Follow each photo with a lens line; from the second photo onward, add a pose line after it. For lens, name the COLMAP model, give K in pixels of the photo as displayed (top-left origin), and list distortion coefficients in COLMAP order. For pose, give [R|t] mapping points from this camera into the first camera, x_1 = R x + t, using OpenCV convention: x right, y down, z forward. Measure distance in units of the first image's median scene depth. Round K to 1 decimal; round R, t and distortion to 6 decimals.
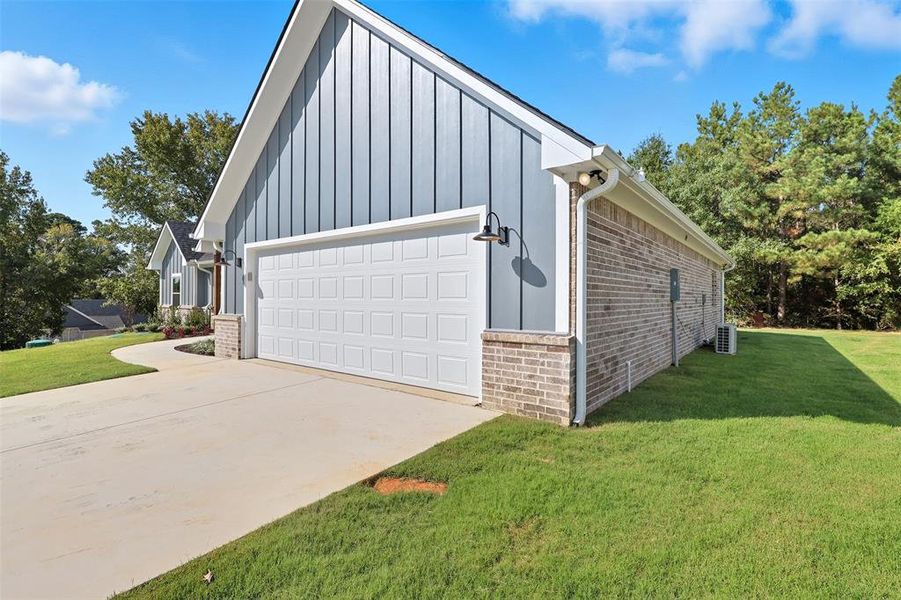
lens RADIAL K [[416.9, 0, 445.7], [0, 416.9, 298.1], [0, 0, 1]] dist [0.000549, 0.001308]
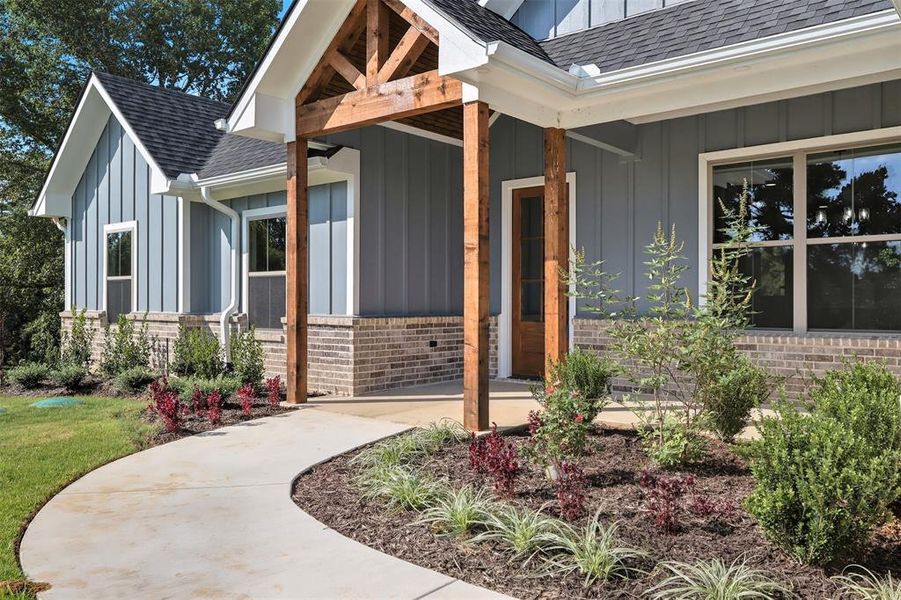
lens RADIAL K [[709.7, 0, 446.6], [0, 709.7, 304.4], [0, 0, 1]] dist [0.011485, 0.007587]
pose [[0.999494, -0.000571, -0.031812, -0.739262], [0.000589, 1.000000, 0.000544, 0.024017], [0.031811, -0.000563, 0.999494, 0.850237]]
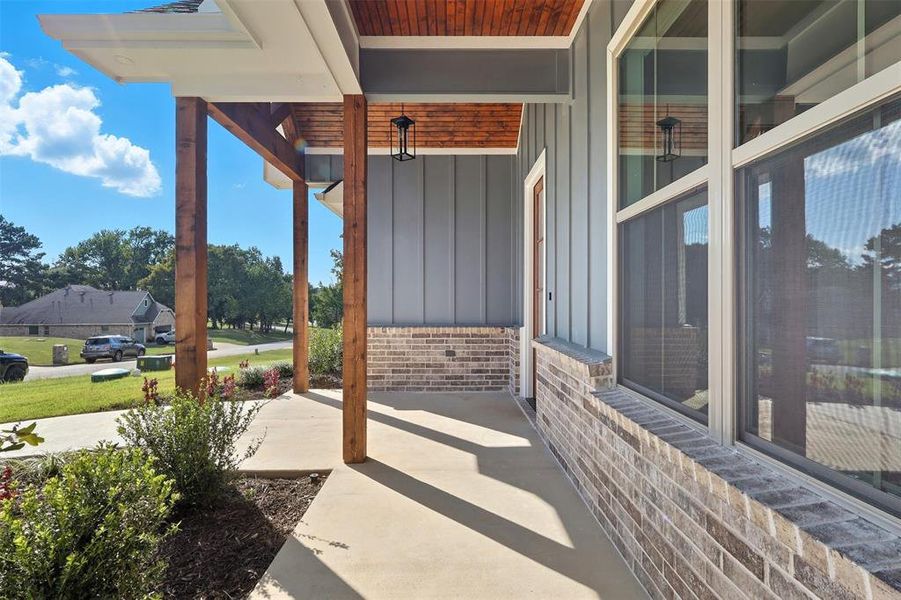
lens RADIAL K [[416.9, 0, 450.7], [0, 416.9, 300.6], [0, 0, 1]] dist [0.000549, 0.001308]
pose [[0.620722, -0.002737, -0.784026, -0.286987], [-0.001493, 0.999988, -0.004673, 0.005099], [0.784029, 0.004071, 0.620711, 1.518265]]
